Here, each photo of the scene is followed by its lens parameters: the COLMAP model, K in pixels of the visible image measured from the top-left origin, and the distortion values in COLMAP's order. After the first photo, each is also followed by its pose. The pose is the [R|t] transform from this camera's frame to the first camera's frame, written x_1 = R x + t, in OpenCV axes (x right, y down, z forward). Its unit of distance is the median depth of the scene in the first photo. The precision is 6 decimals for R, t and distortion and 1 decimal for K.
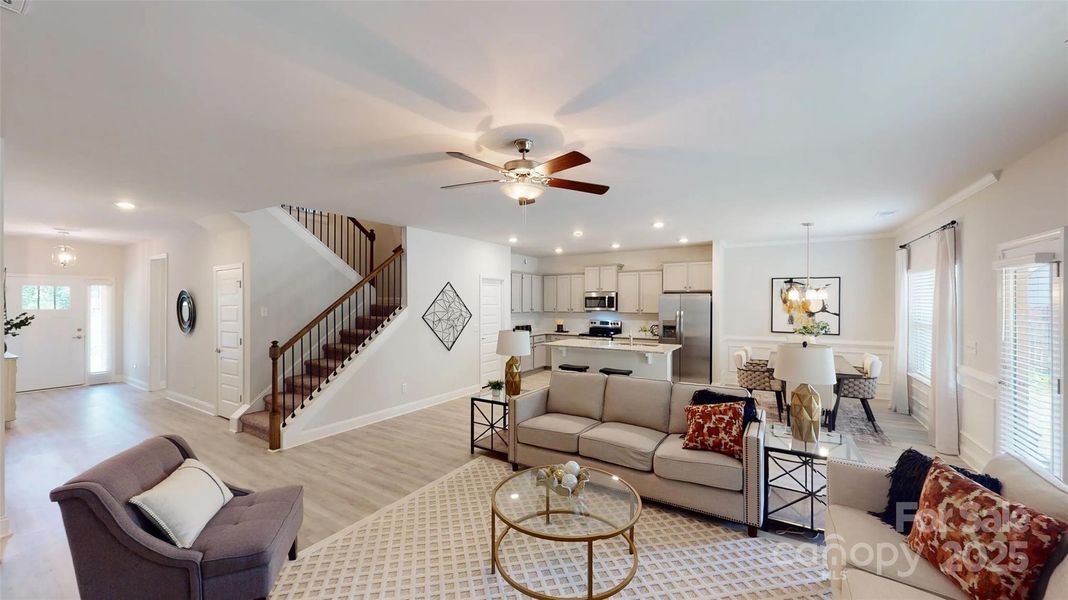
lens RADIAL K [[389.3, 0, 531.2], [0, 389.3, 301.9], [0, 0, 1]] dist [0.002980, -0.000109]
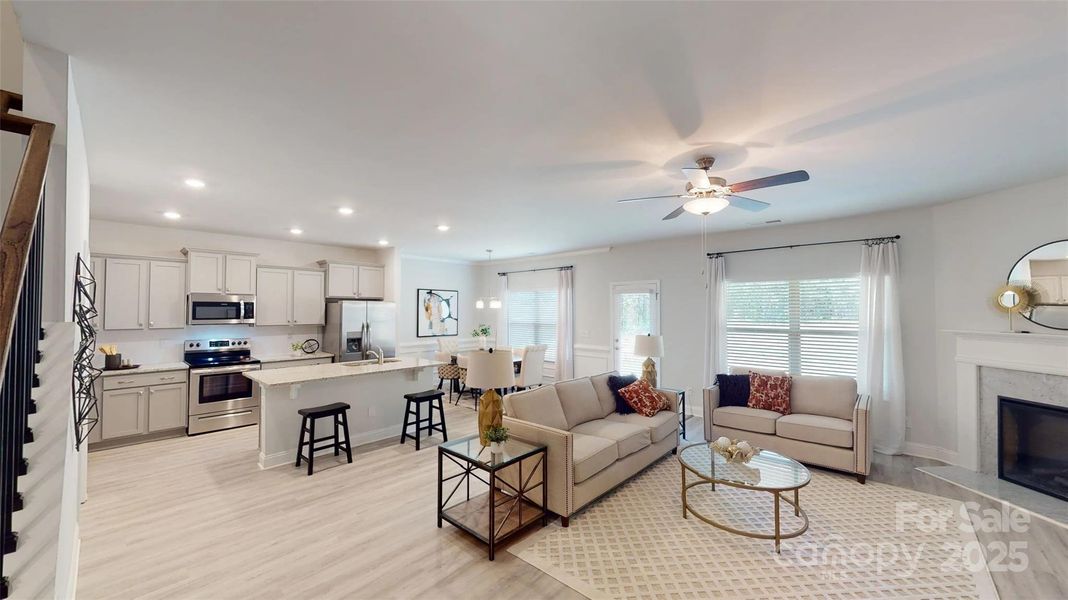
lens RADIAL K [[389.3, 0, 534.0], [0, 389.3, 300.0], [0, 0, 1]] dist [0.002980, -0.000109]
pose [[0.179389, 0.025803, 0.983440, -0.422326], [0.000658, 0.999653, -0.026348, 0.000409], [-0.983778, 0.005374, 0.179310, 0.467845]]
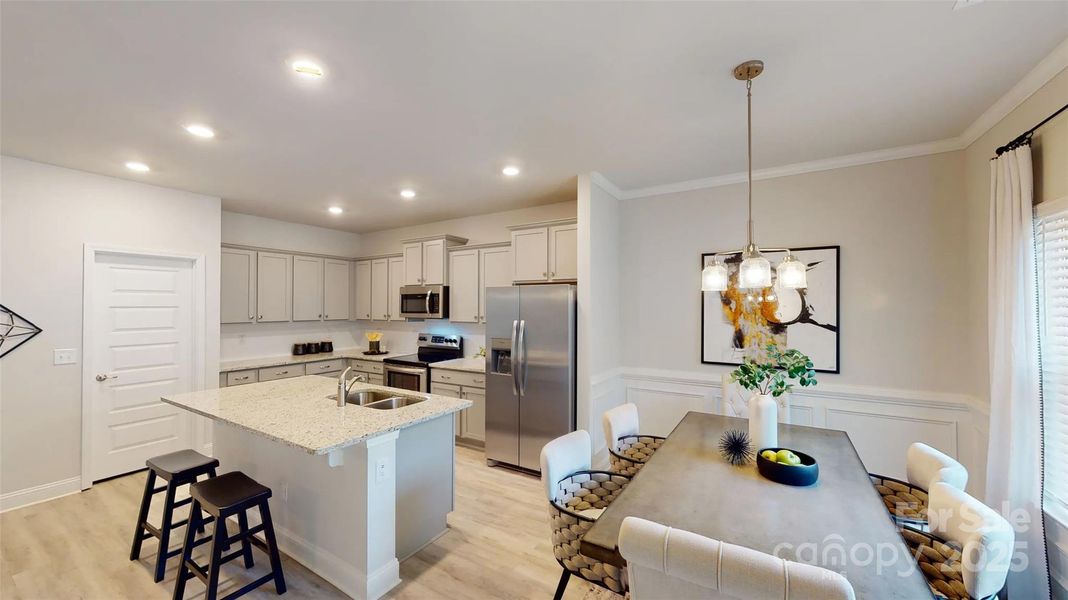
lens RADIAL K [[389.3, 0, 534.6], [0, 389.3, 302.6], [0, 0, 1]] dist [0.002980, -0.000109]
pose [[0.999863, 0.001843, 0.016436, 0.395133], [-0.001621, 0.999908, -0.013498, 0.008193], [-0.016460, 0.013470, 0.999774, 0.508016]]
